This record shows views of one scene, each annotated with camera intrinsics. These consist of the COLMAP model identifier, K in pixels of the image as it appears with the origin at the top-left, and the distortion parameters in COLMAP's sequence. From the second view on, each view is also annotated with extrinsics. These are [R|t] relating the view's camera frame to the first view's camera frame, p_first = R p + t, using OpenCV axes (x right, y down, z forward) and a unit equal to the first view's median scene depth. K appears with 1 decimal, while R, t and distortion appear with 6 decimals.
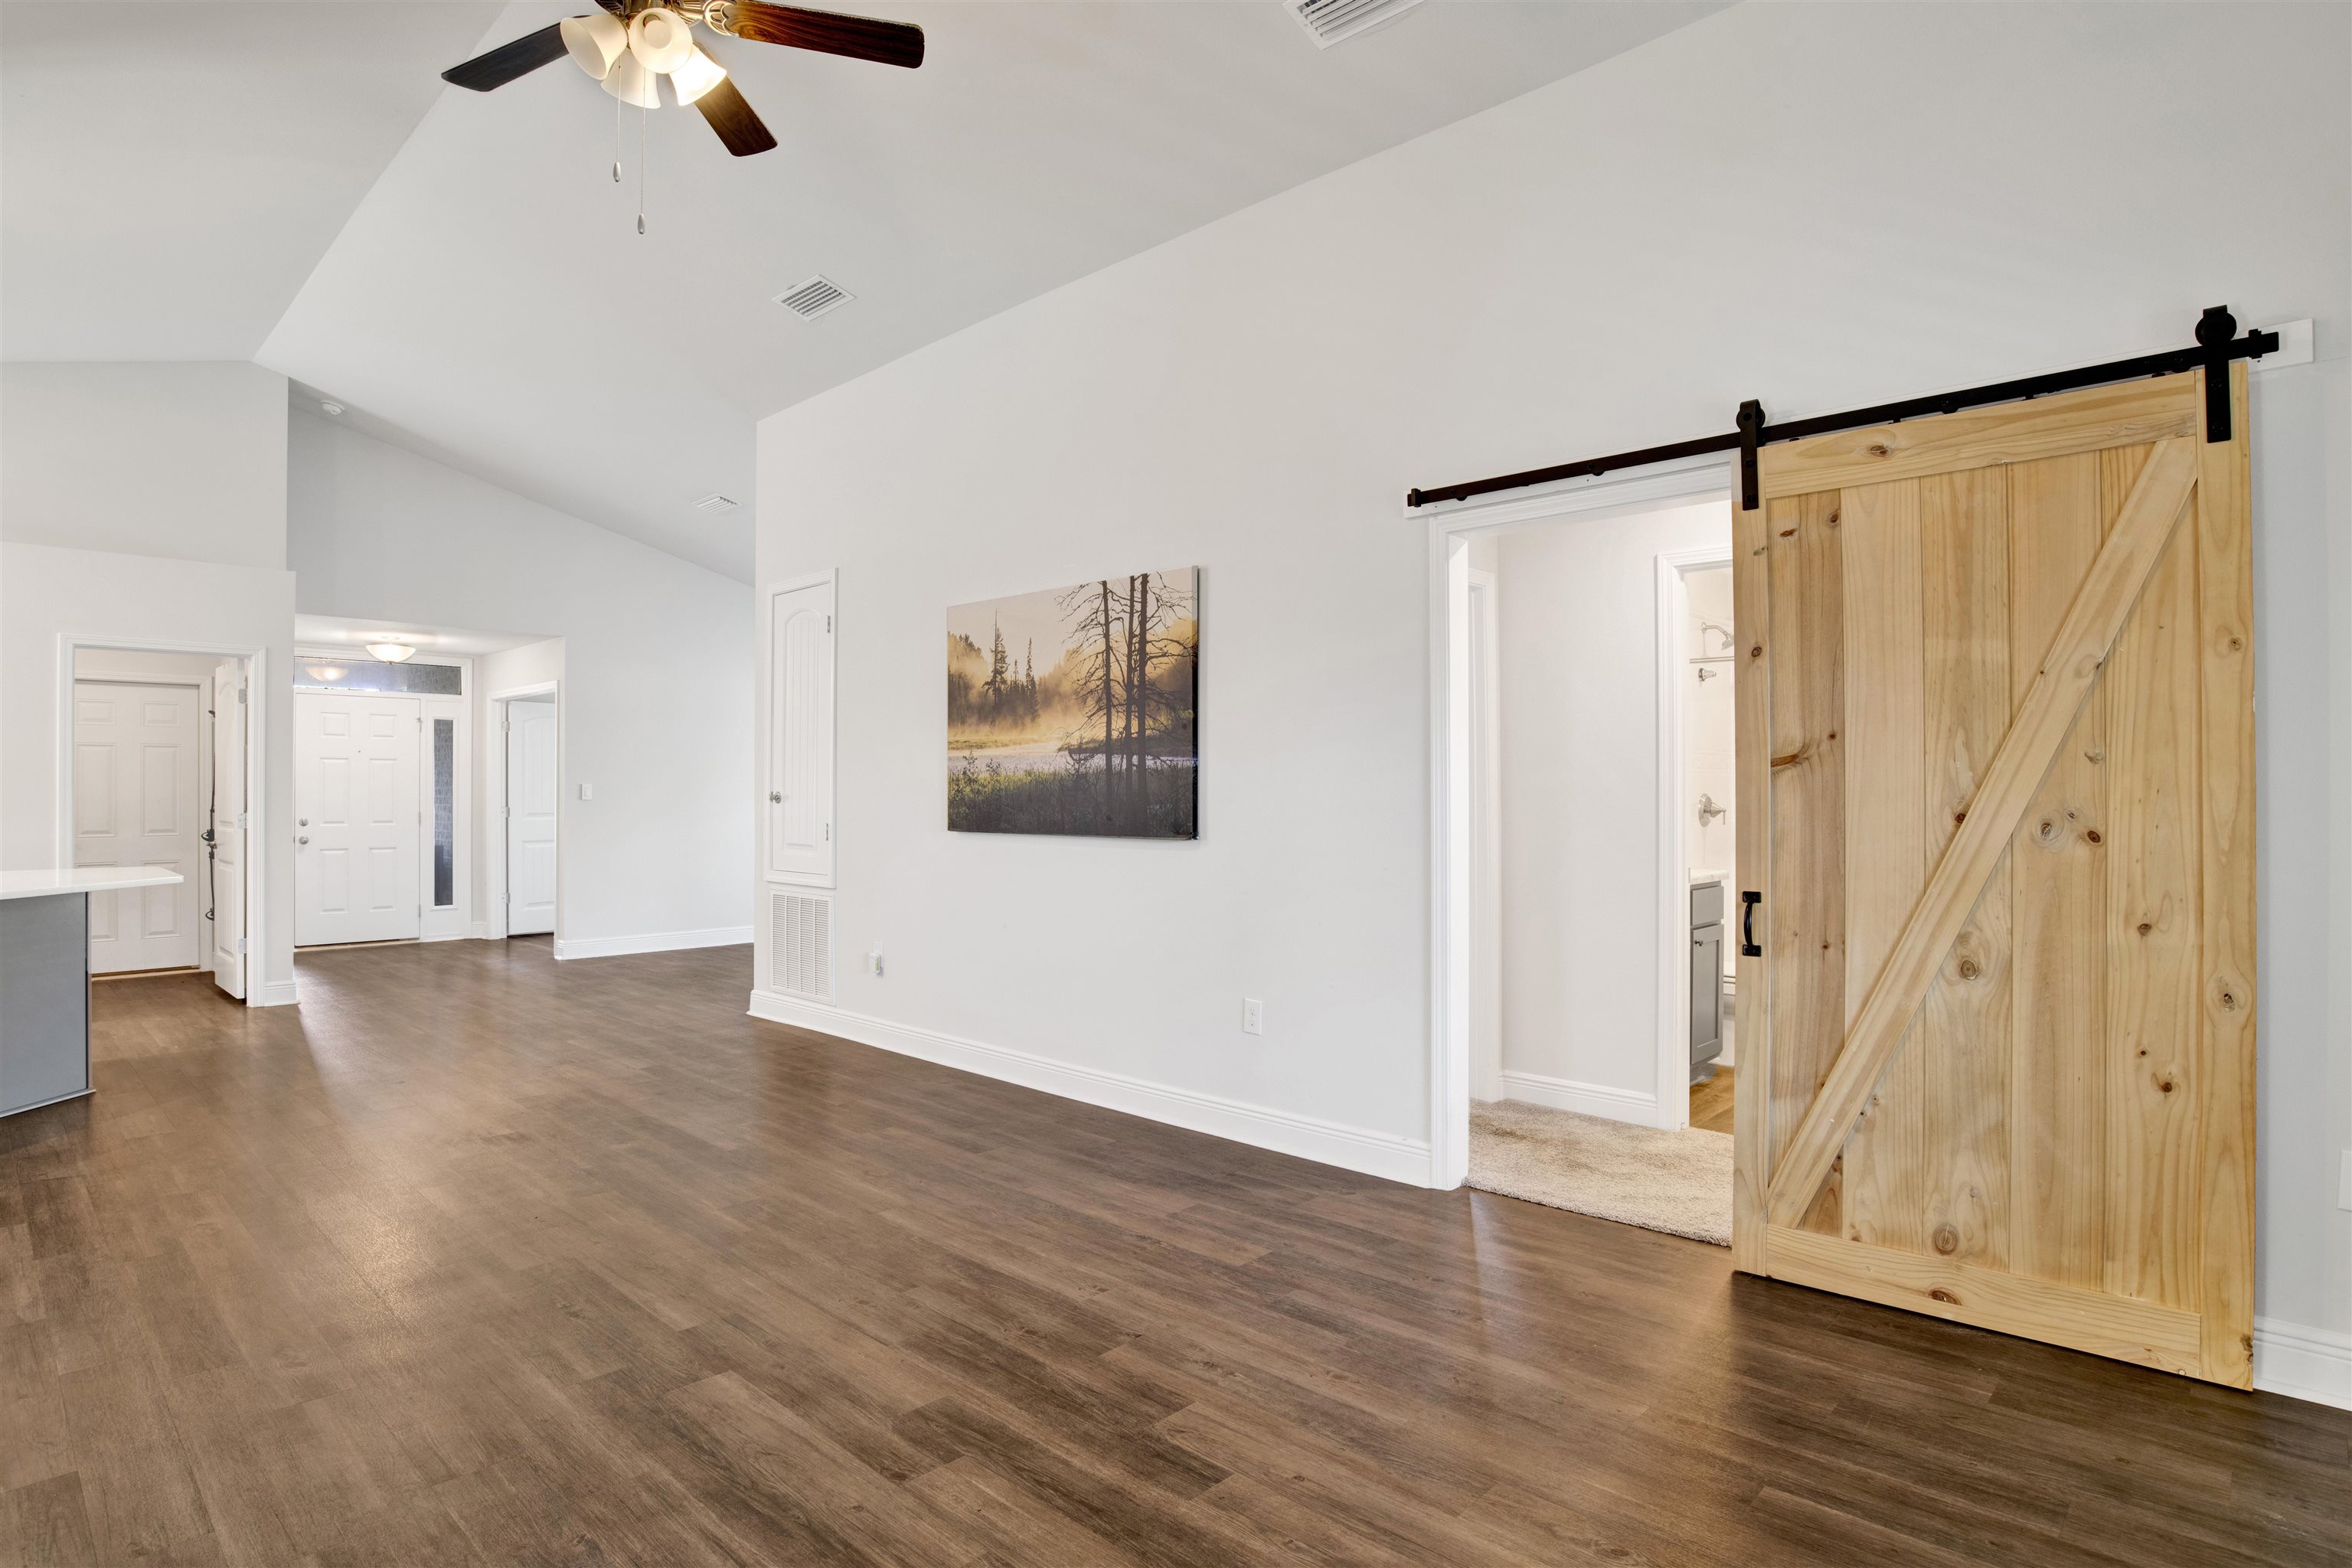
lens RADIAL K [[1246.6, 0, 1181.8], [0, 1246.6, 796.7], [0, 0, 1]] dist [-0.054039, 0.001481]
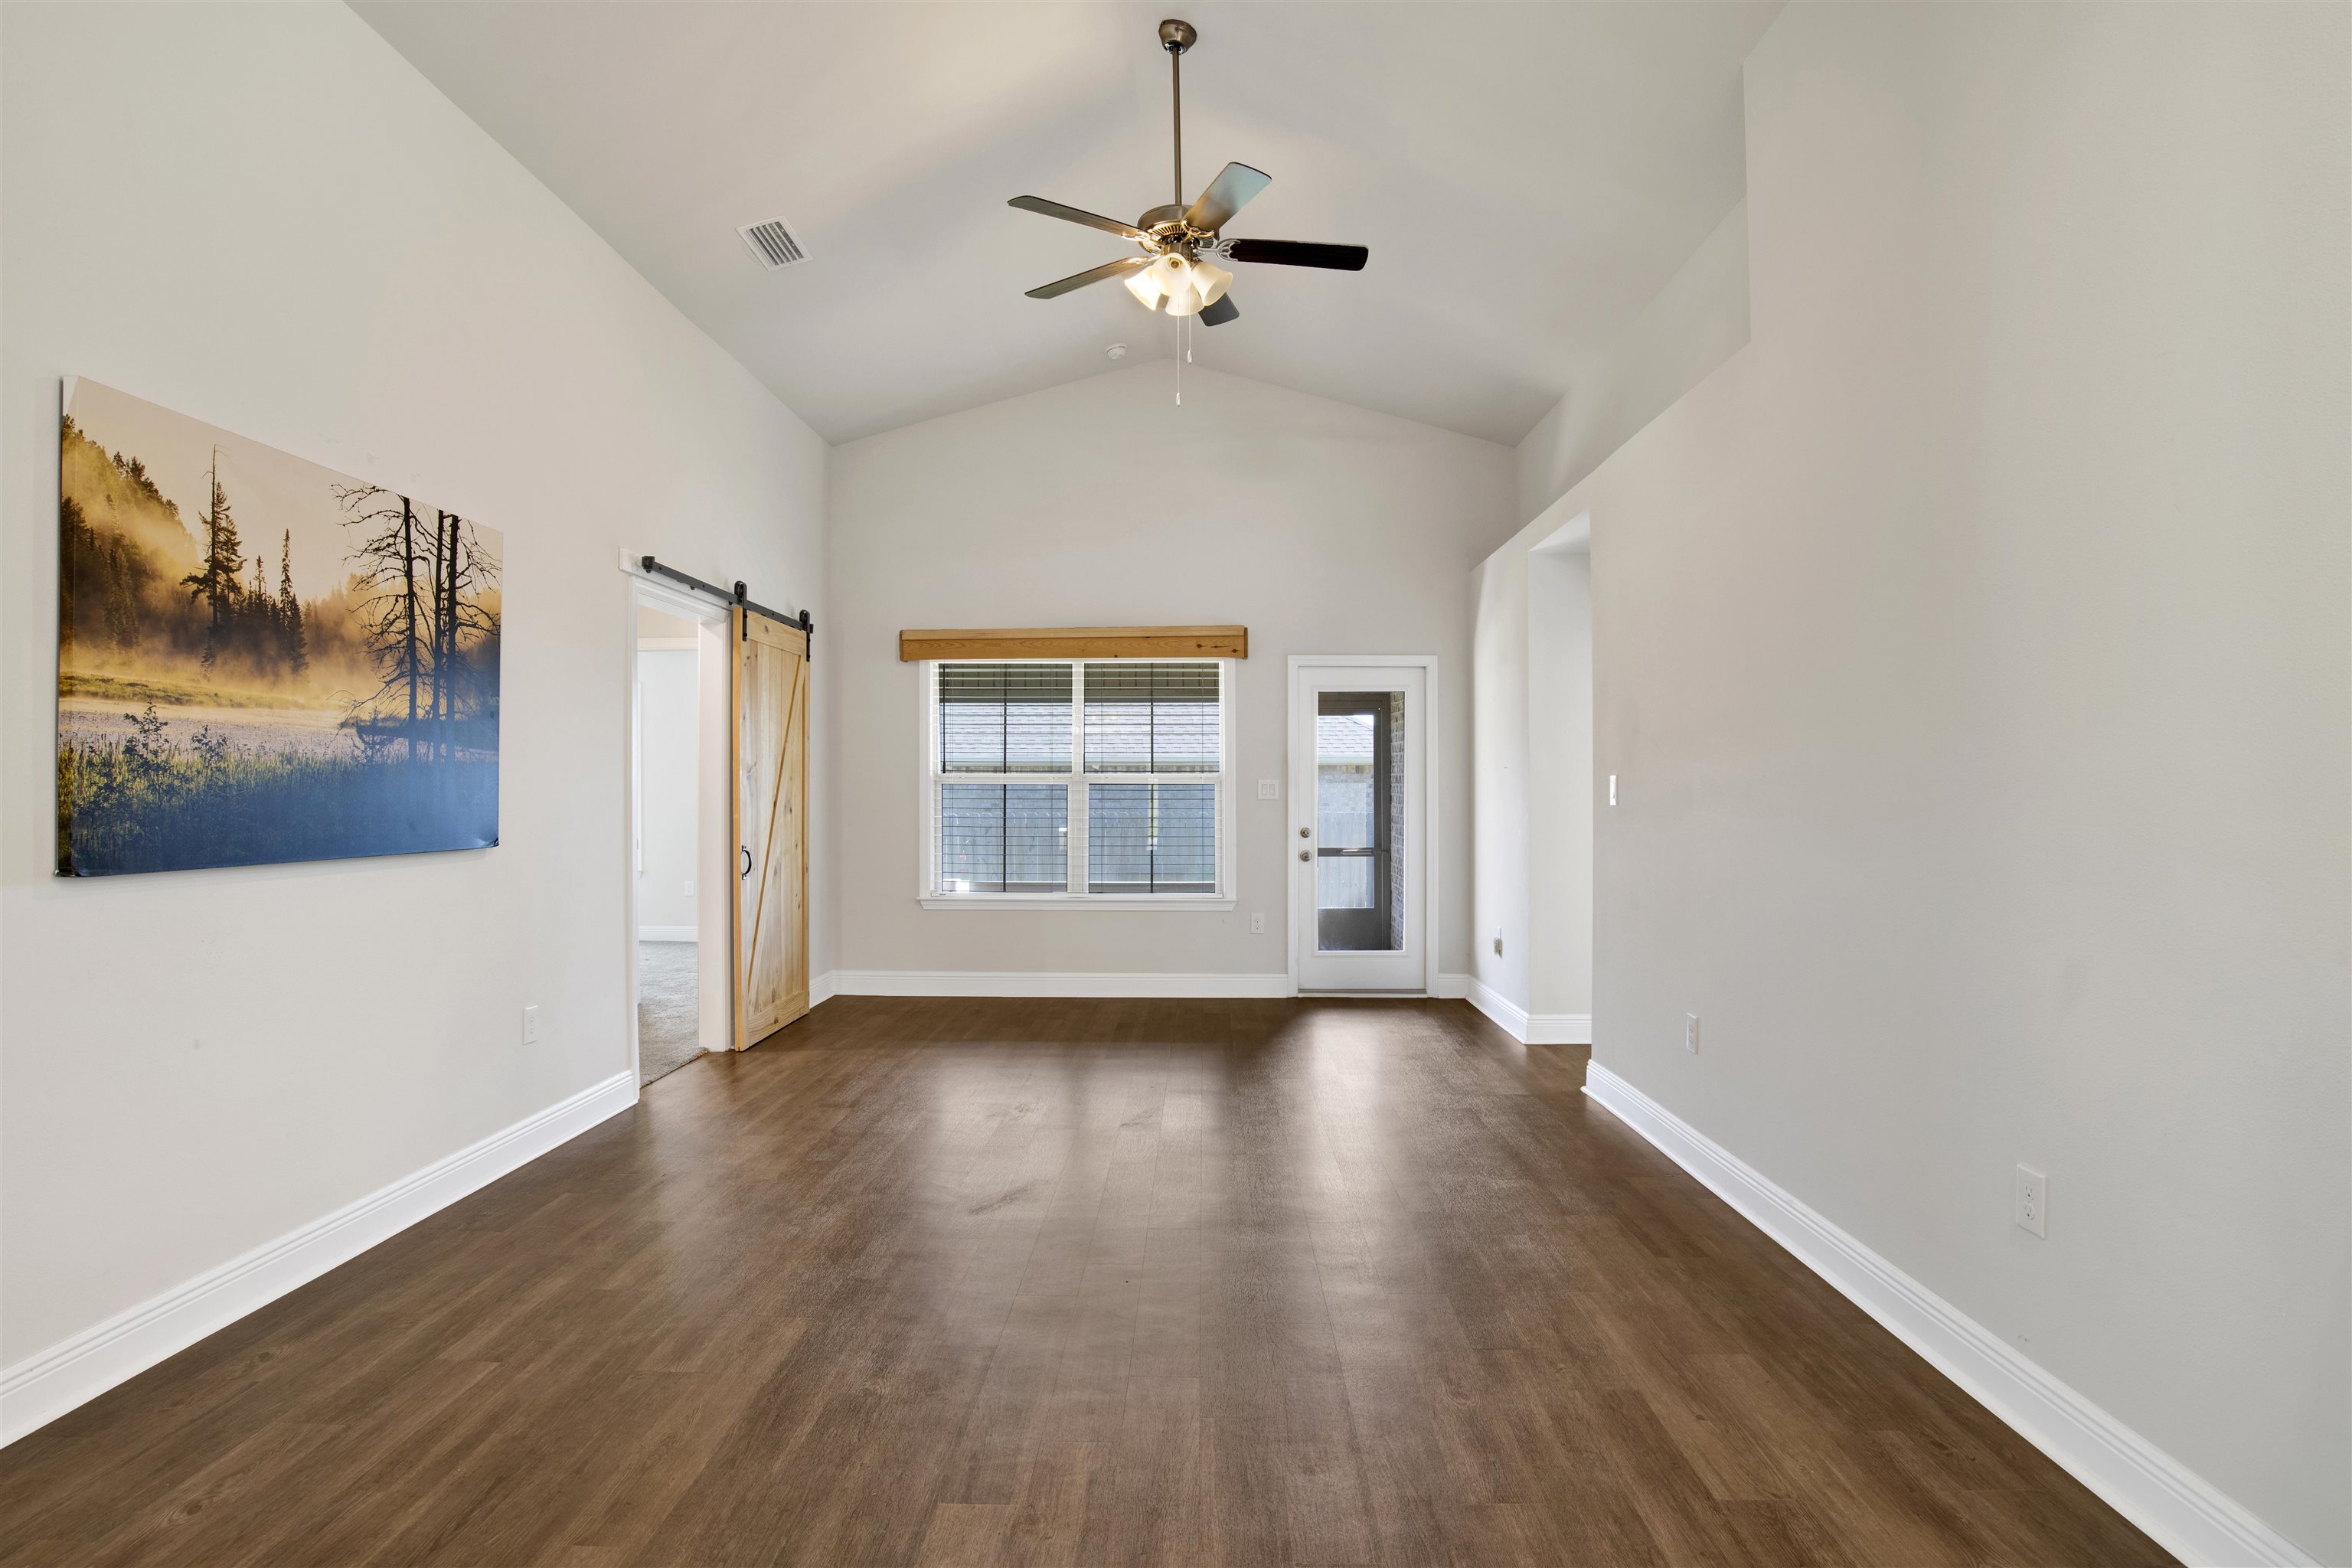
lens RADIAL K [[1246.6, 0, 1190.2], [0, 1246.6, 791.6], [0, 0, 1]] dist [-0.054039, 0.001481]
pose [[-0.683340, -0.001180, 0.730099, -0.884069], [-0.001098, 0.999999, 0.000589, -0.004597], [-0.730099, -0.000399, -0.683341, 1.148301]]
